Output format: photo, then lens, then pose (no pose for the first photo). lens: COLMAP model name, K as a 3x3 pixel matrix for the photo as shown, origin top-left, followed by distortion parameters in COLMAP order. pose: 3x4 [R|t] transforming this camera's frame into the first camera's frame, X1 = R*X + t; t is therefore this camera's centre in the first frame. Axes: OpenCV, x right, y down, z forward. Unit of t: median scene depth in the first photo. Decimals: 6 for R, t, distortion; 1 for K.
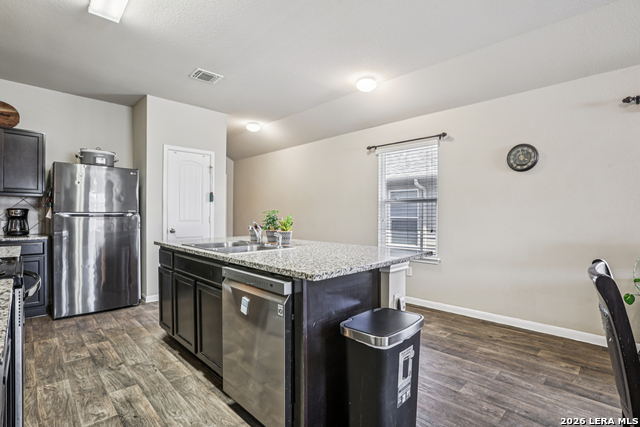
lens RADIAL K [[305.0, 0, 309.1], [0, 305.0, 221.4], [0, 0, 1]] dist [-0.028567, 0.005233]
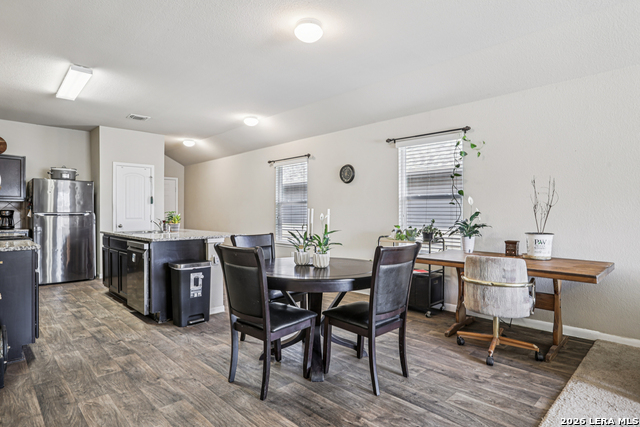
lens RADIAL K [[354.6, 0, 315.5], [0, 354.6, 217.8], [0, 0, 1]] dist [-0.010002, 0.004466]
pose [[0.999965, -0.008279, -0.001173, 0.477768], [0.008273, 0.999955, -0.004646, 0.012740], [0.001211, 0.004636, 0.999989, -0.651562]]
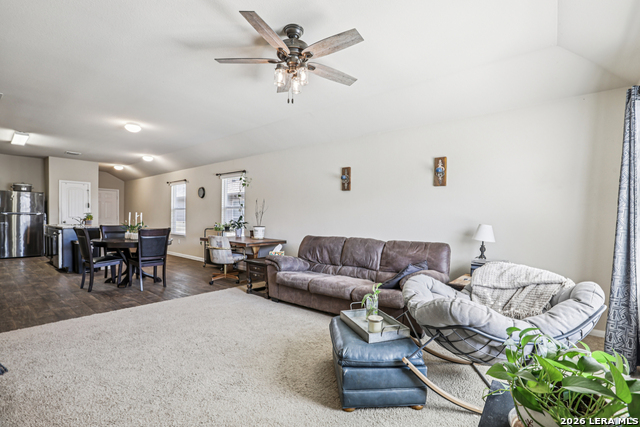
lens RADIAL K [[299.3, 0, 316.1], [0, 299.3, 230.4], [0, 0, 1]] dist [-0.015111, 0.002263]
pose [[0.994928, 0.004363, 0.100495, 1.203533], [-0.006740, 0.999705, 0.023320, 0.035635], [-0.100364, -0.023879, 0.994664, -1.354493]]
